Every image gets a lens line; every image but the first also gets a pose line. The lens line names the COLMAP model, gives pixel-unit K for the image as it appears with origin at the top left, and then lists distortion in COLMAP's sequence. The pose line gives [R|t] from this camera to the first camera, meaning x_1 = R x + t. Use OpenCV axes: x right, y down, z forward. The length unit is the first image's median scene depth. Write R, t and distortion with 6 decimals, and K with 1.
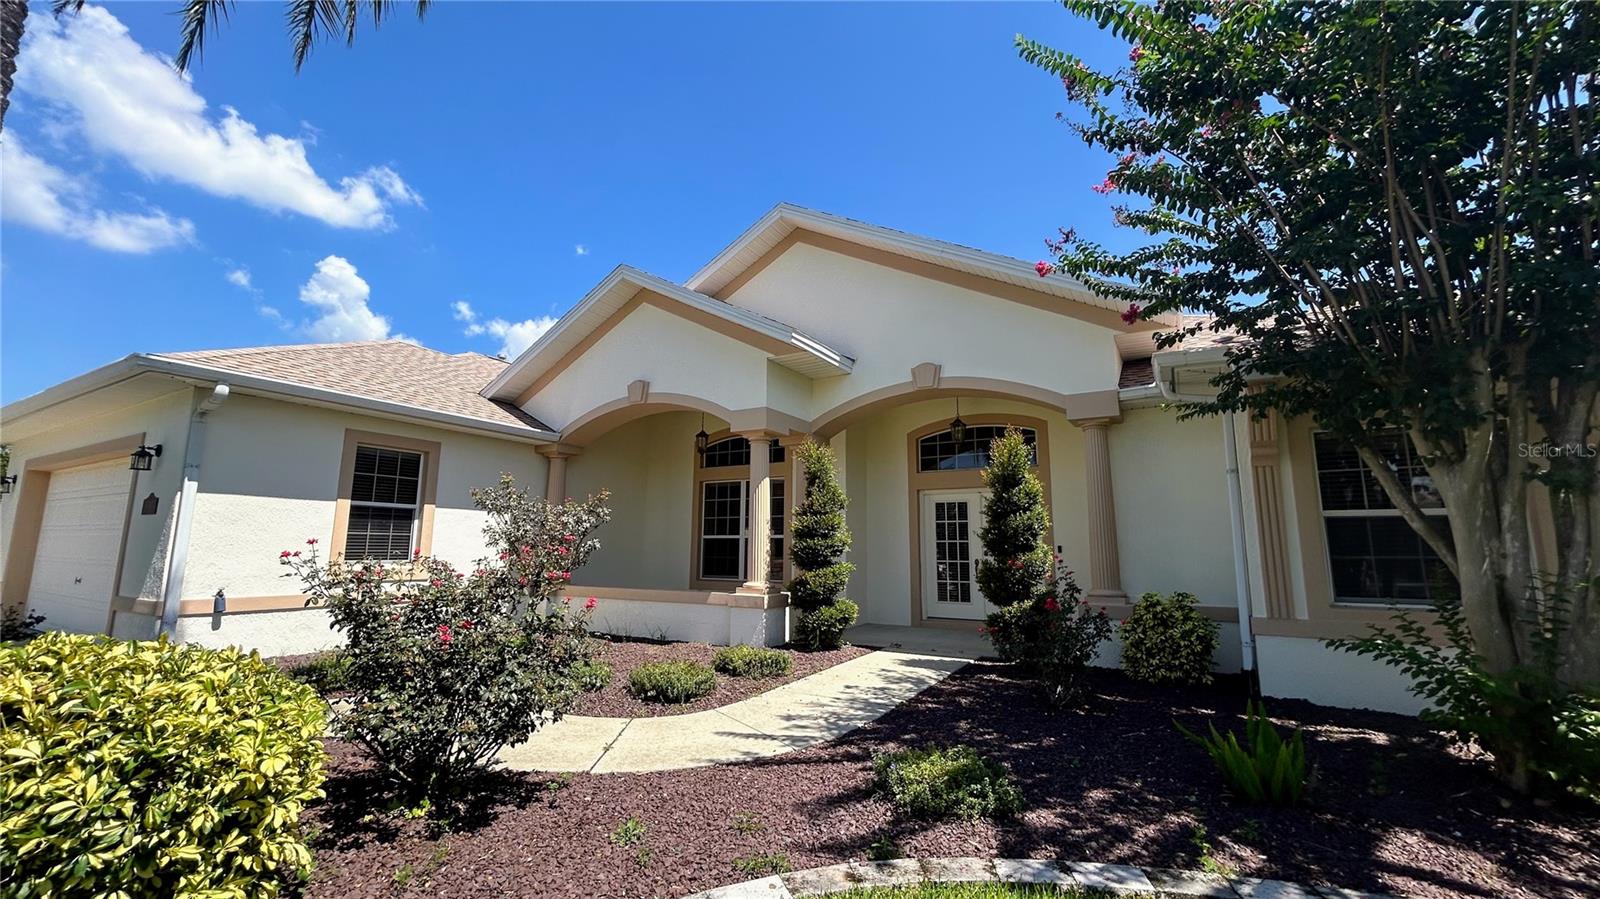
lens RADIAL K [[642.2, 0, 793.9], [0, 642.2, 451.4], [0, 0, 1]] dist [-0.001703, 0.000808]
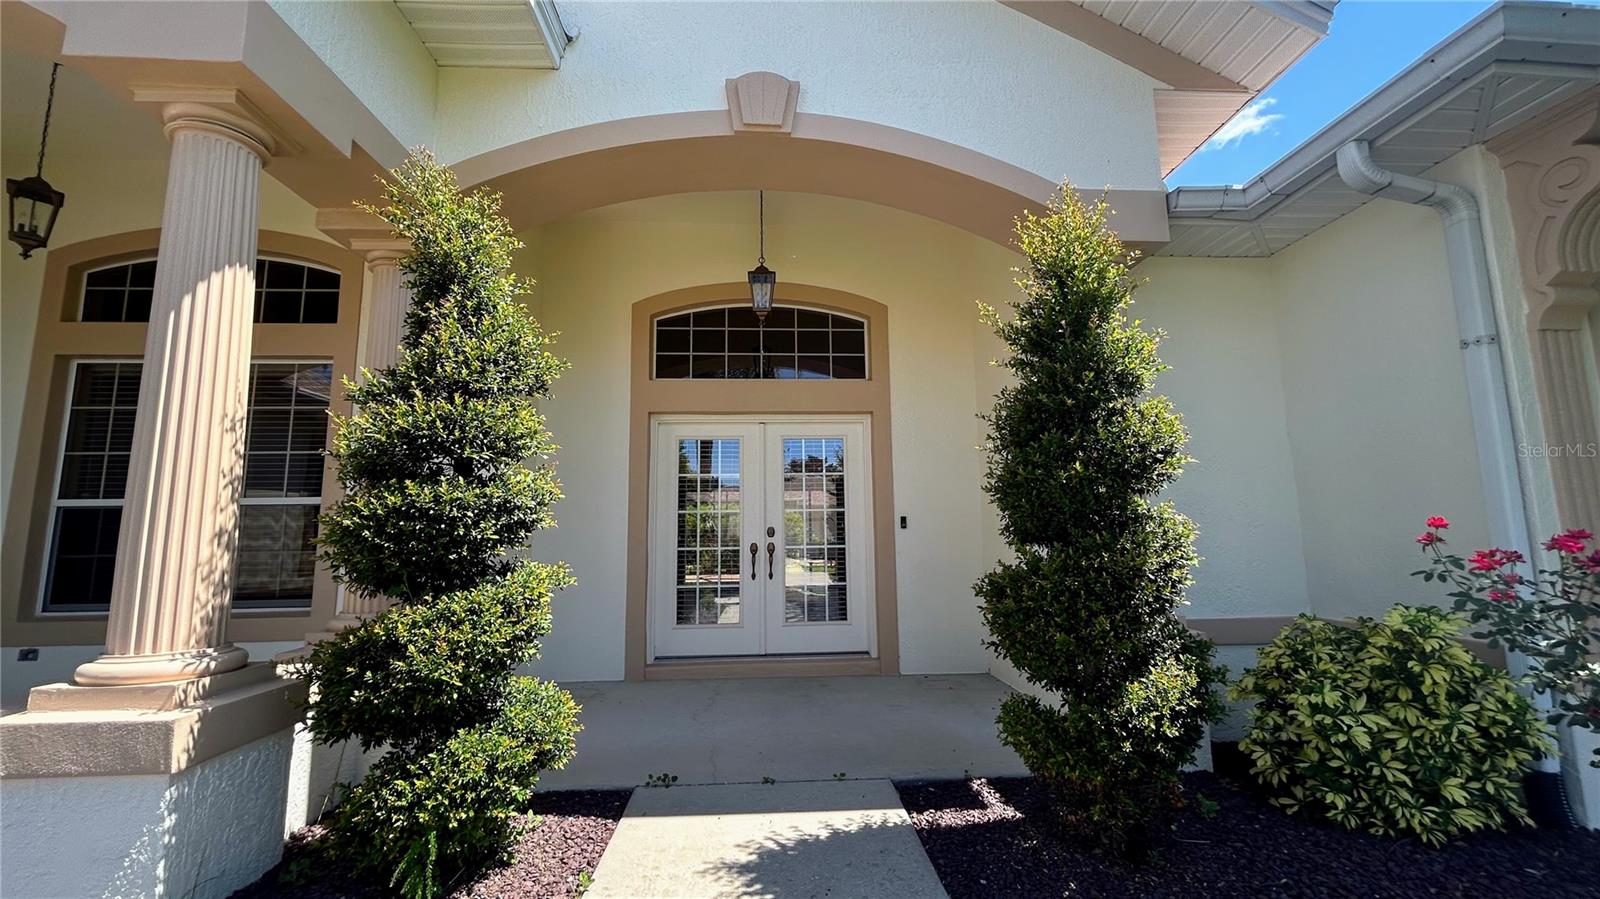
lens RADIAL K [[642.2, 0, 798.7], [0, 642.2, 448.8], [0, 0, 1]] dist [-0.001703, 0.000808]
pose [[0.825538, 0.057432, 0.561416, 0.004924], [-0.067930, 0.997688, -0.002174, 0.101361], [-0.560243, -0.036343, 0.827531, 0.621961]]
